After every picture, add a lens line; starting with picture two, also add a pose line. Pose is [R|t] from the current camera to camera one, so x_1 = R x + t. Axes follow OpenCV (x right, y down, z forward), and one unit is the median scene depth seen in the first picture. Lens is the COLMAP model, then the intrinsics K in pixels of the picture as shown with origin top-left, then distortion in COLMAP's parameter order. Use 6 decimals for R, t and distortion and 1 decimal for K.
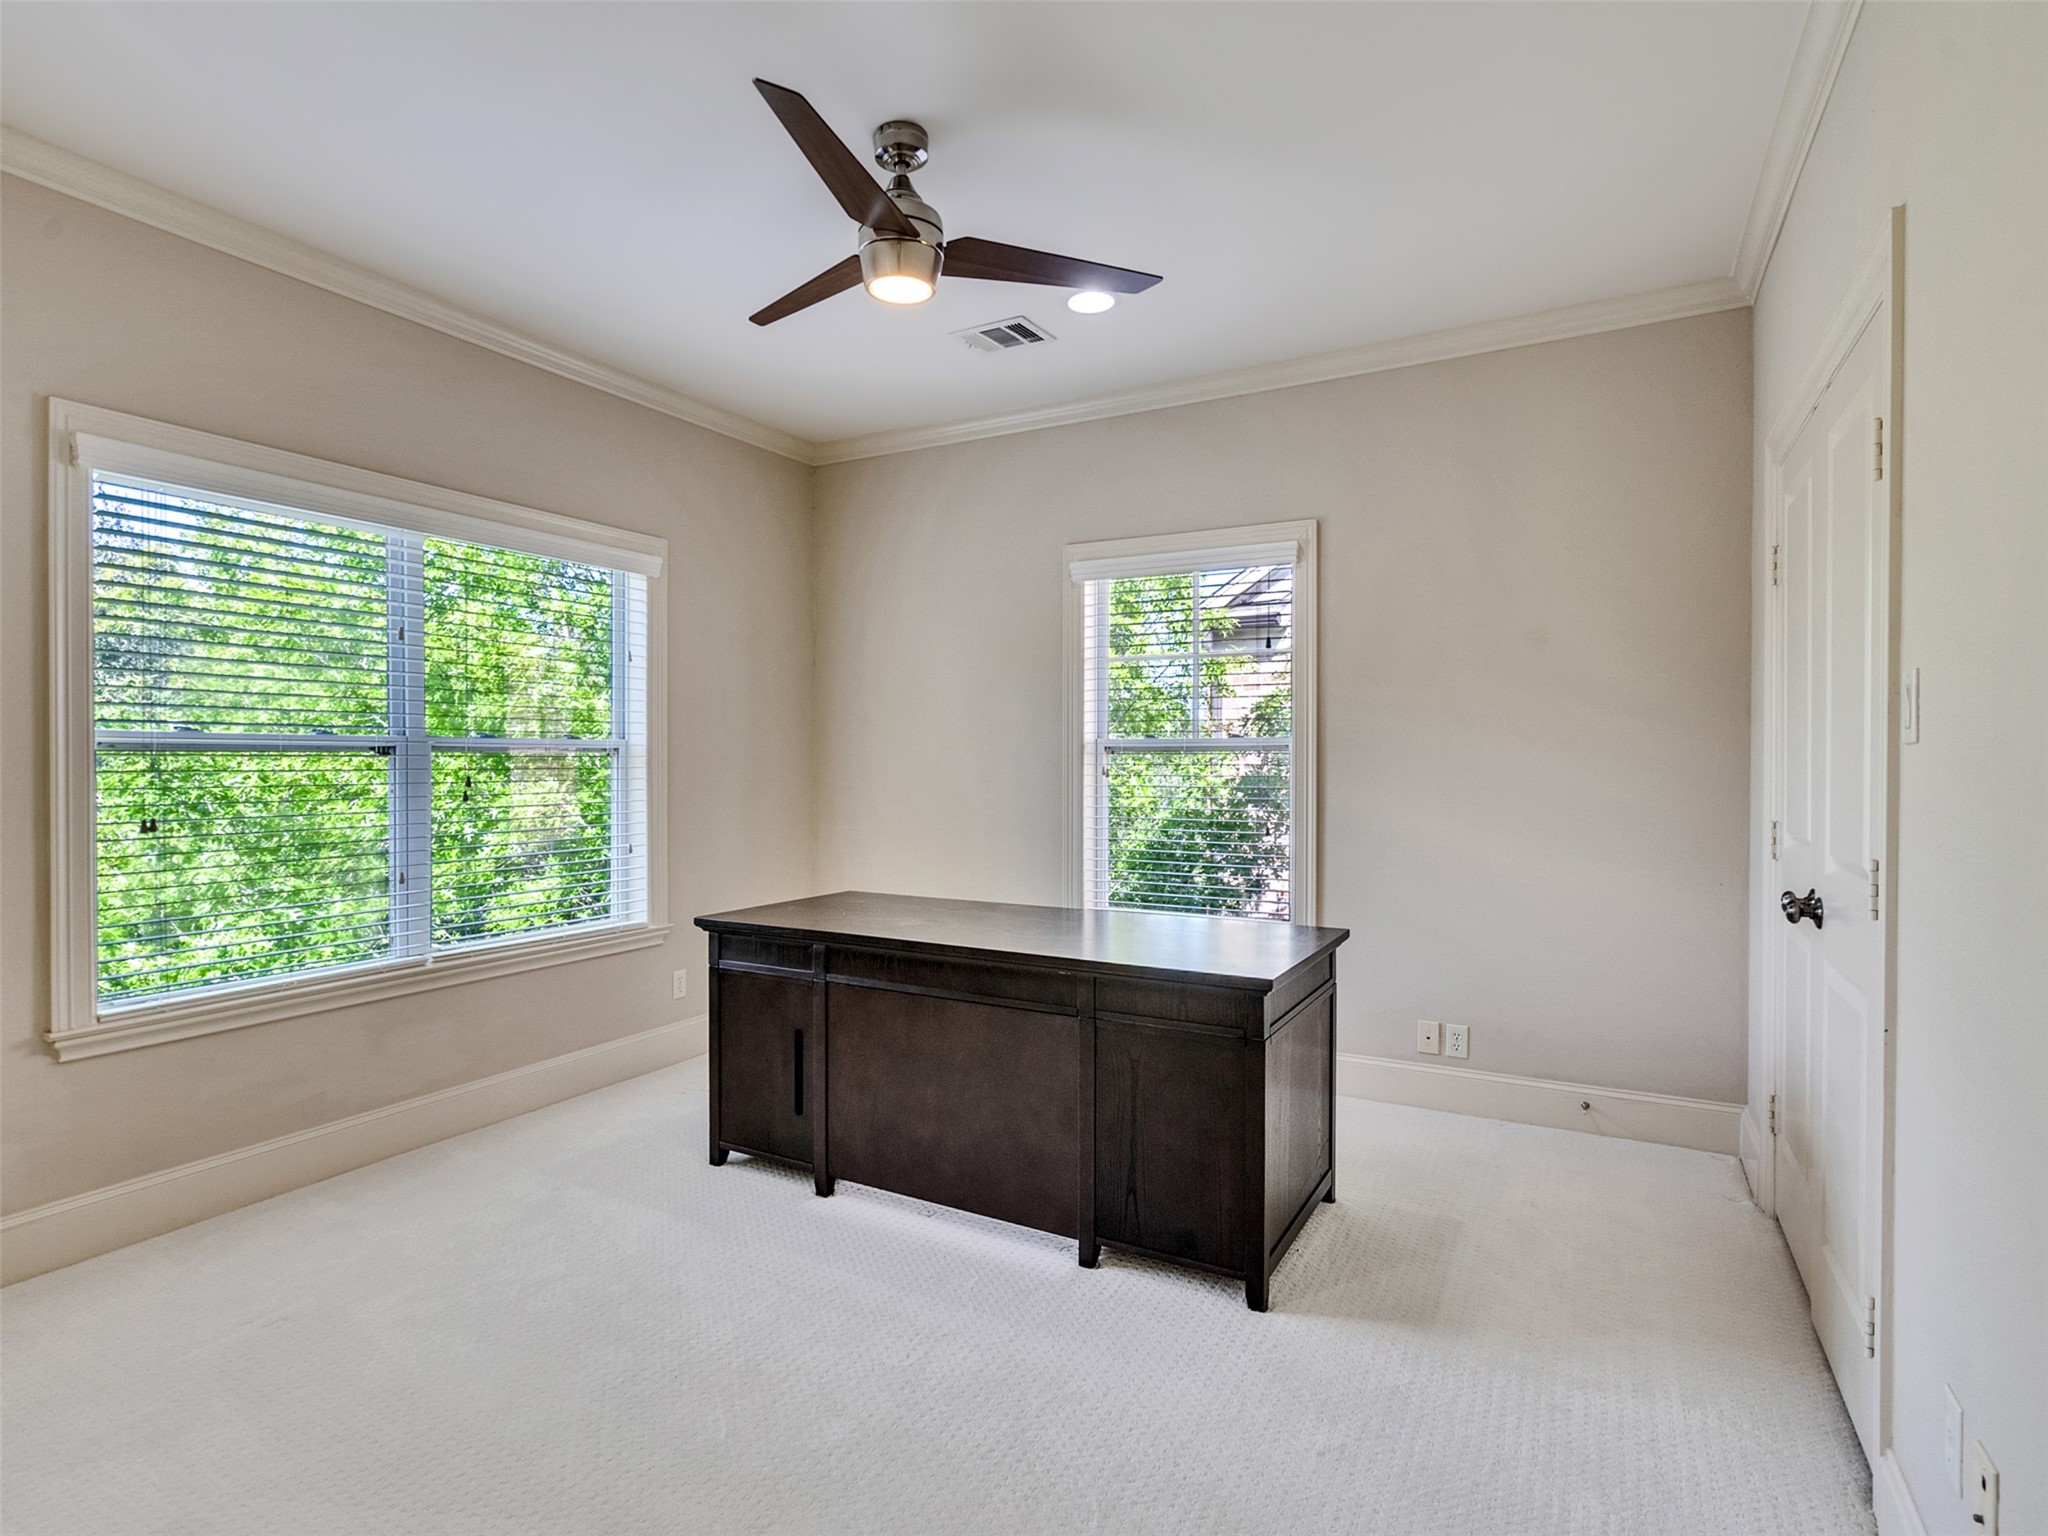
lens RADIAL K [[1049.6, 0, 1012.7], [0, 1049.6, 766.7], [0, 0, 1]] dist [-0.002661, 0.002480]
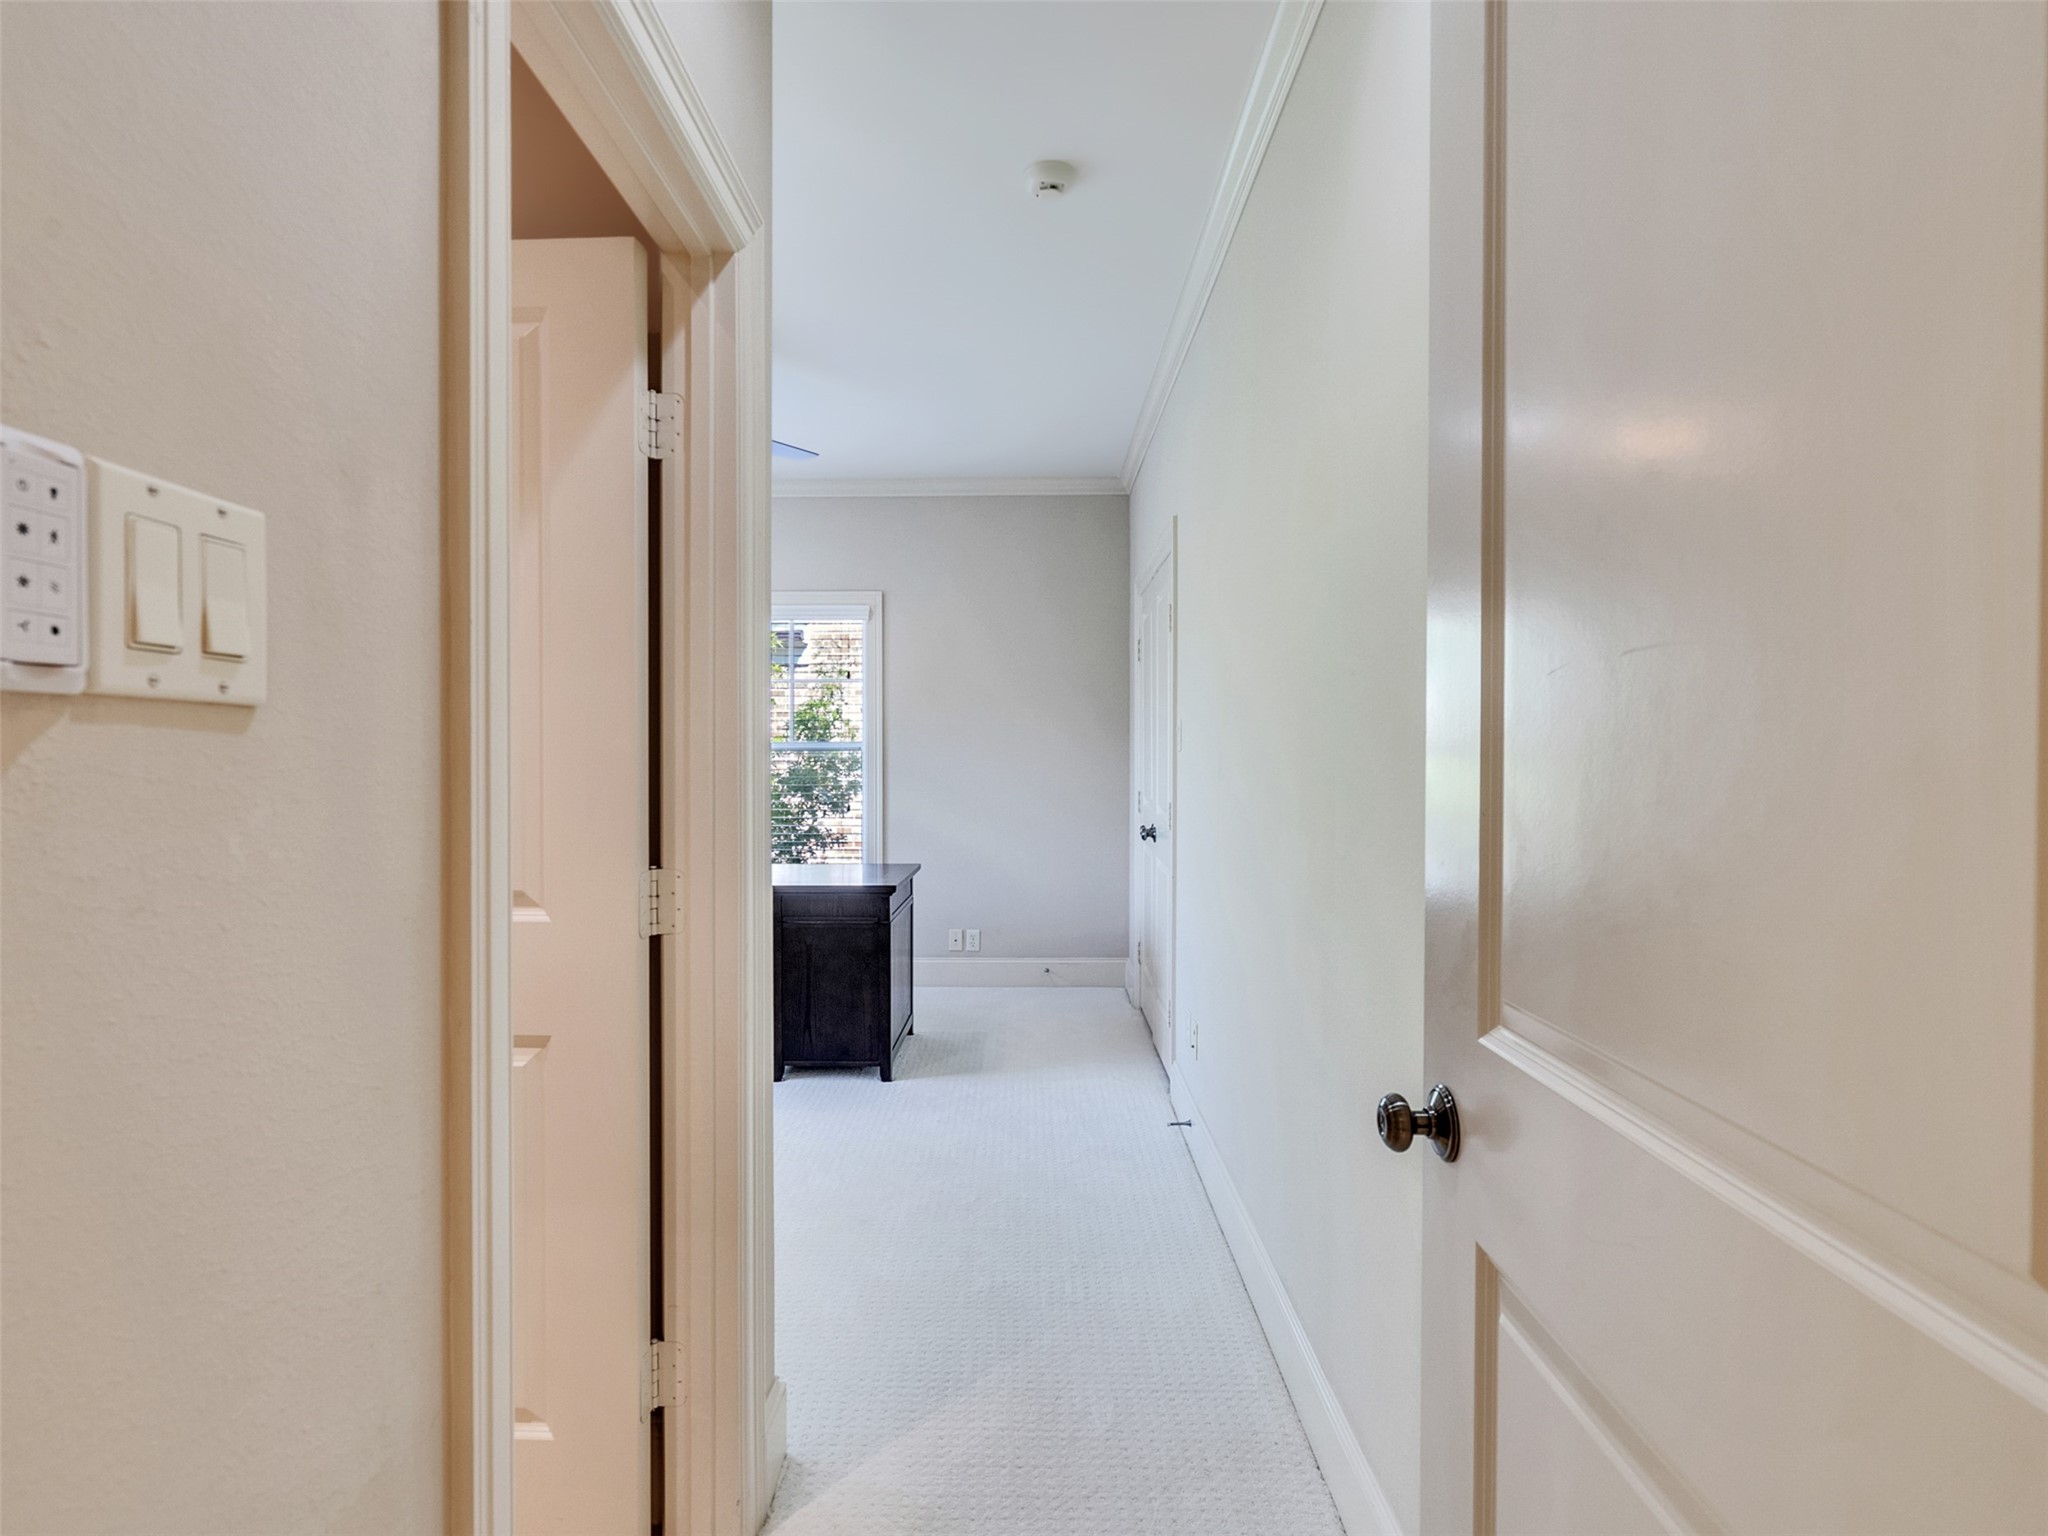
lens RADIAL K [[1049.6, 0, 1026.0], [0, 1049.6, 765.5], [0, 0, 1]] dist [-0.002661, 0.002480]
pose [[0.876460, -0.004263, 0.481456, -0.311039], [0.004577, 0.999989, 0.000523, 0.004959], [-0.481453, 0.001745, 0.876470, -0.484333]]
